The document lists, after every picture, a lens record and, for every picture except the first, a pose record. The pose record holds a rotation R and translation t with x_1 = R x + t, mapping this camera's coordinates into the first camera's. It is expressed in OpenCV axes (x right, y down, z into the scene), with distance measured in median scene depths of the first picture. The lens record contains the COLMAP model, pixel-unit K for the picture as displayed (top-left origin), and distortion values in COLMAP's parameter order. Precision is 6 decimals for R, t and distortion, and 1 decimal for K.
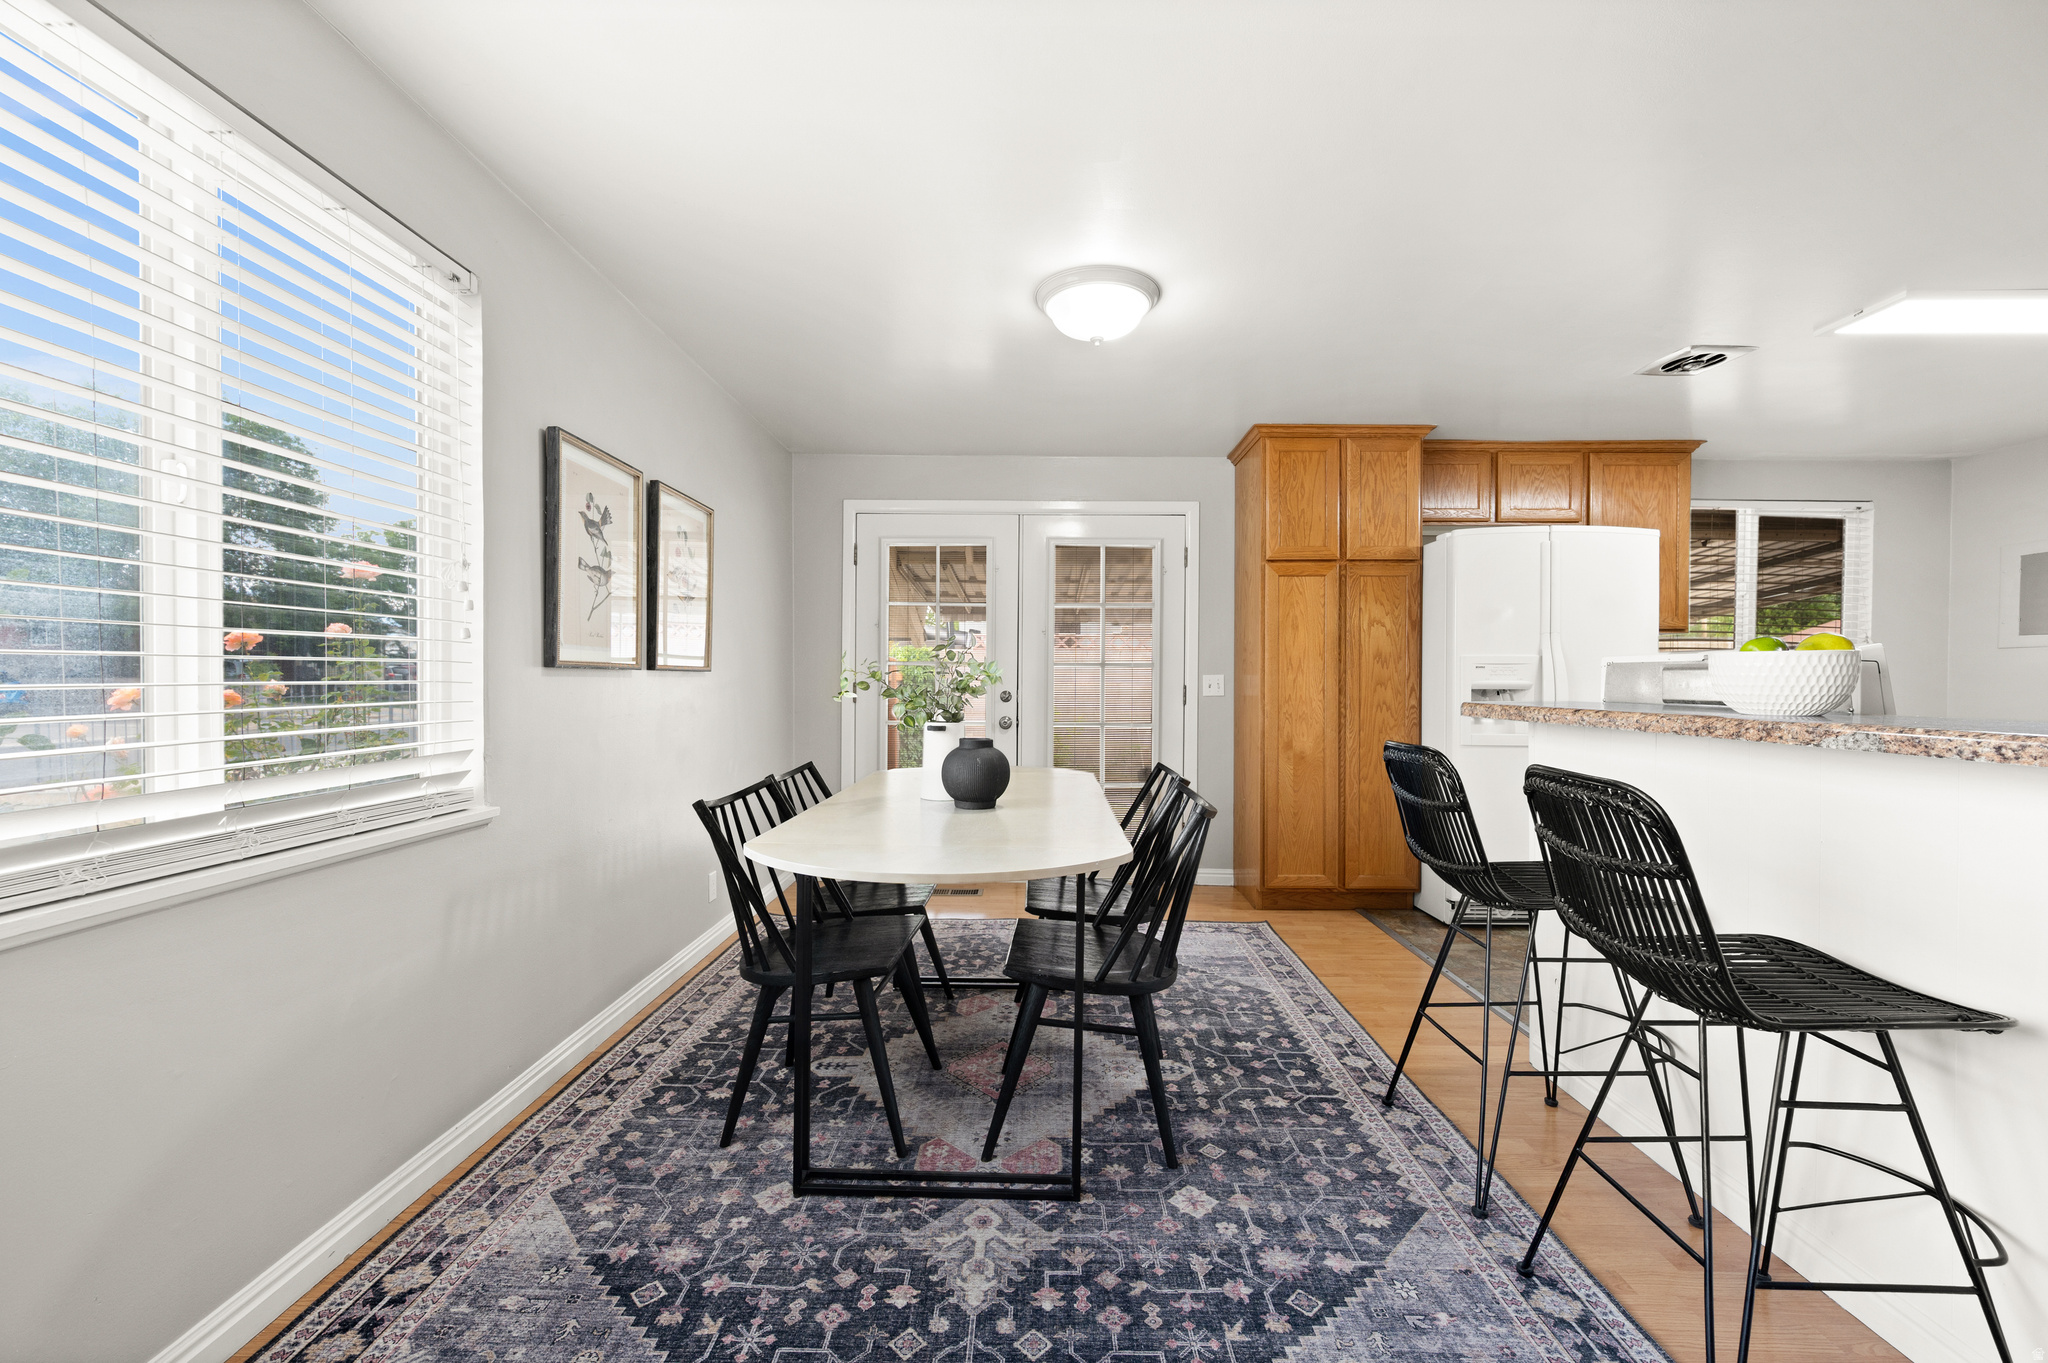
lens RADIAL K [[835.8, 0, 1021.7], [0, 835.8, 675.7], [0, 0, 1]] dist [0.000631, 0.000195]
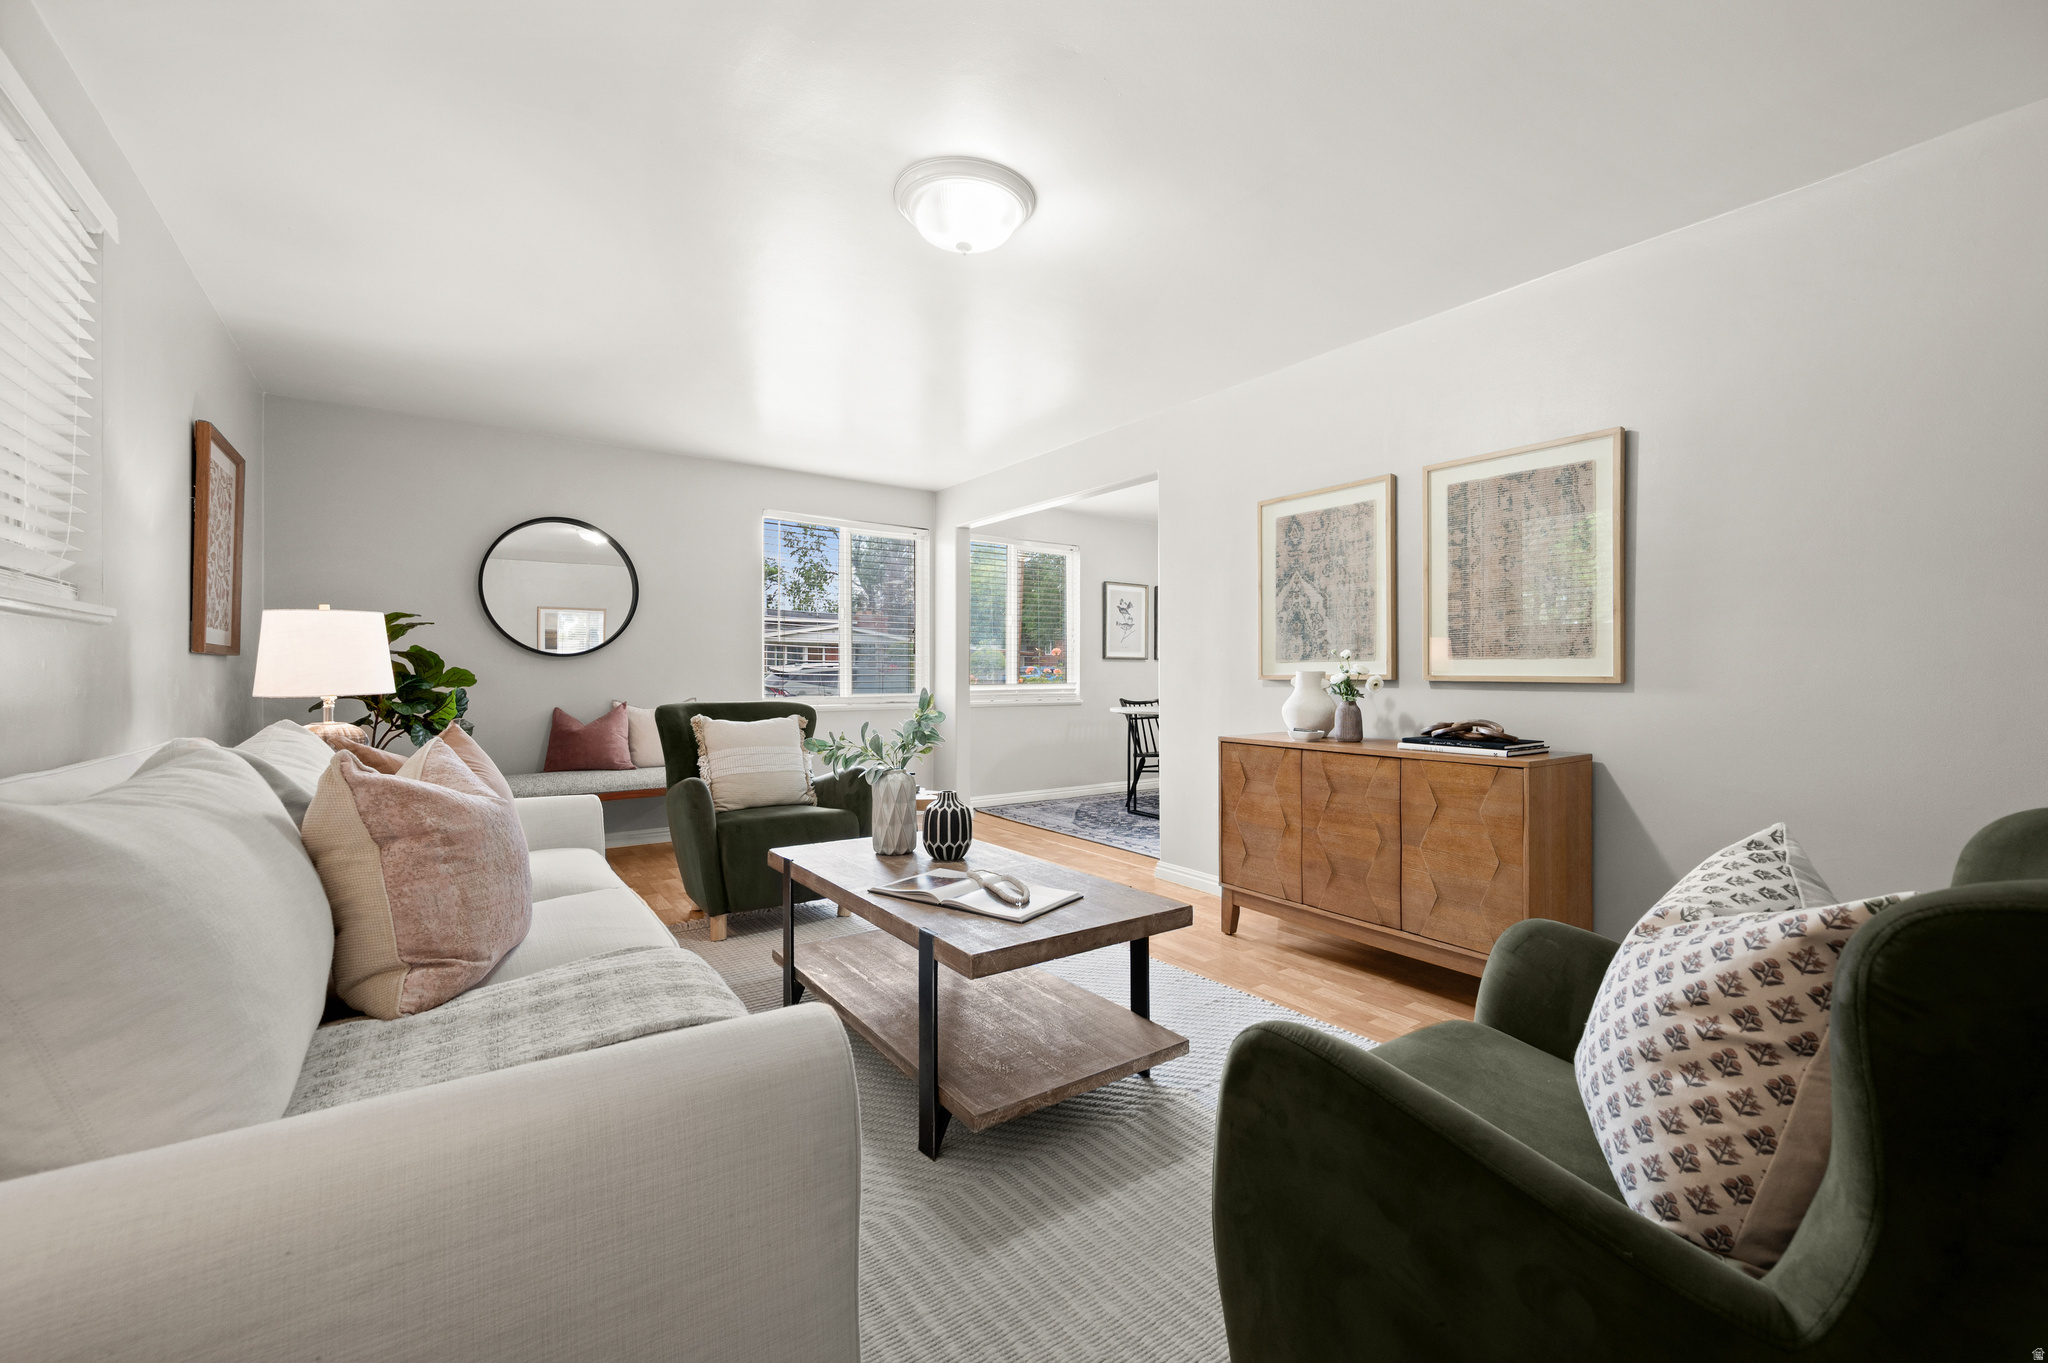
lens RADIAL K [[835.8, 0, 1023.4], [0, 835.8, 674.6], [0, 0, 1]] dist [0.000631, 0.000195]
pose [[0.586611, -0.002171, -0.809866, 1.638532], [-0.004318, 0.999974, -0.005808, 0.063492], [0.809858, 0.006904, 0.586586, -0.981650]]
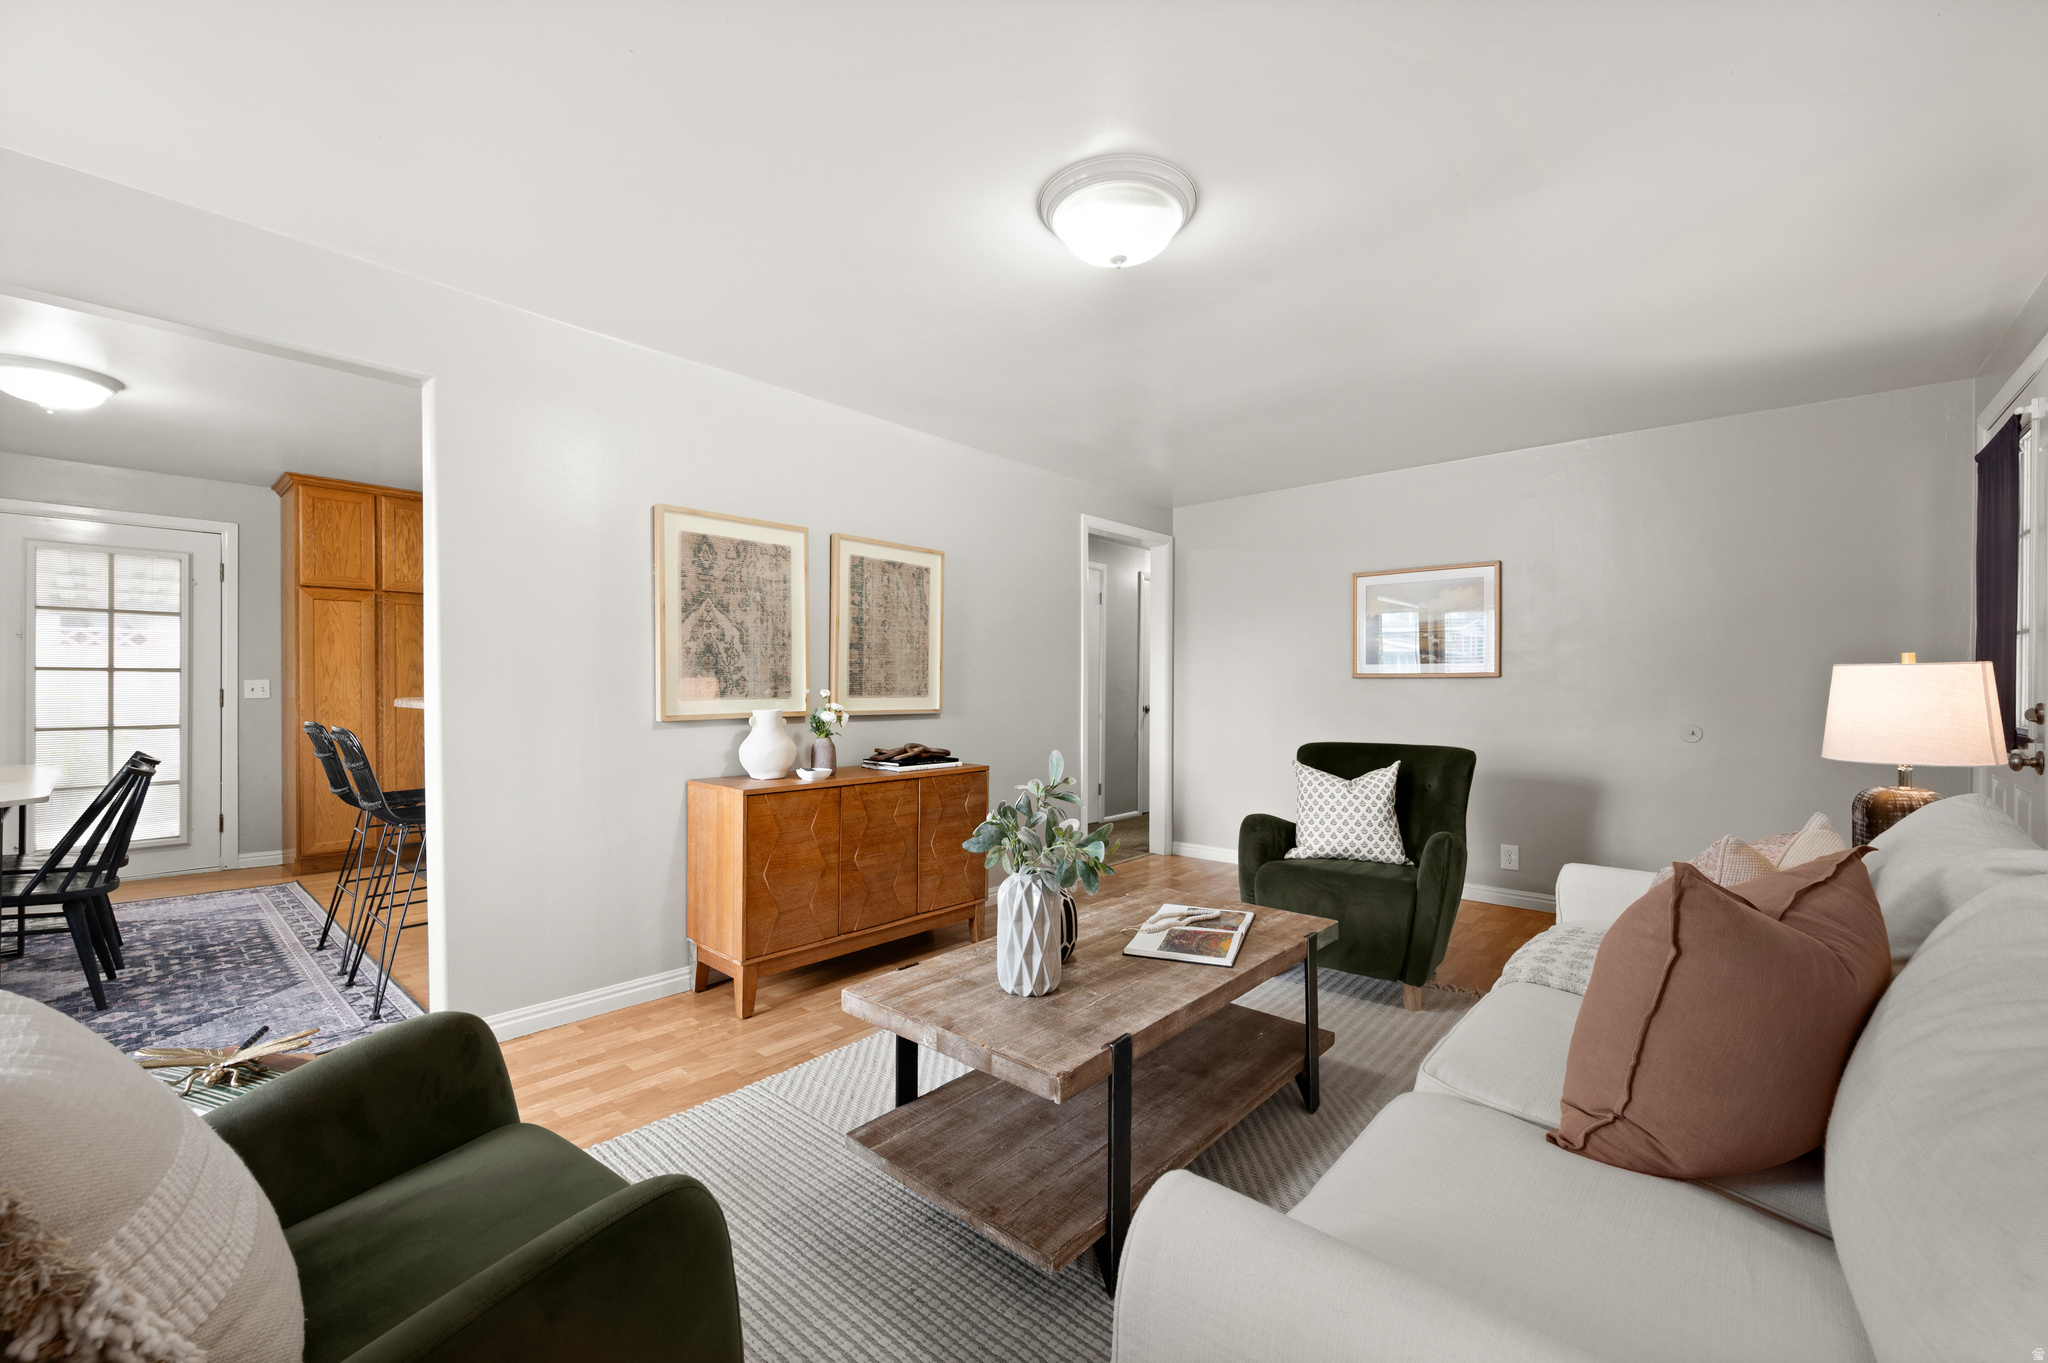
lens RADIAL K [[835.8, 0, 1033.6], [0, 835.8, 691.2], [0, 0, 1]] dist [0.000631, 0.000195]
pose [[0.651678, -0.005887, 0.758473, 0.105677], [-0.003366, 0.999938, 0.010654, -0.001786], [-0.758489, -0.009496, 0.651617, -0.965886]]
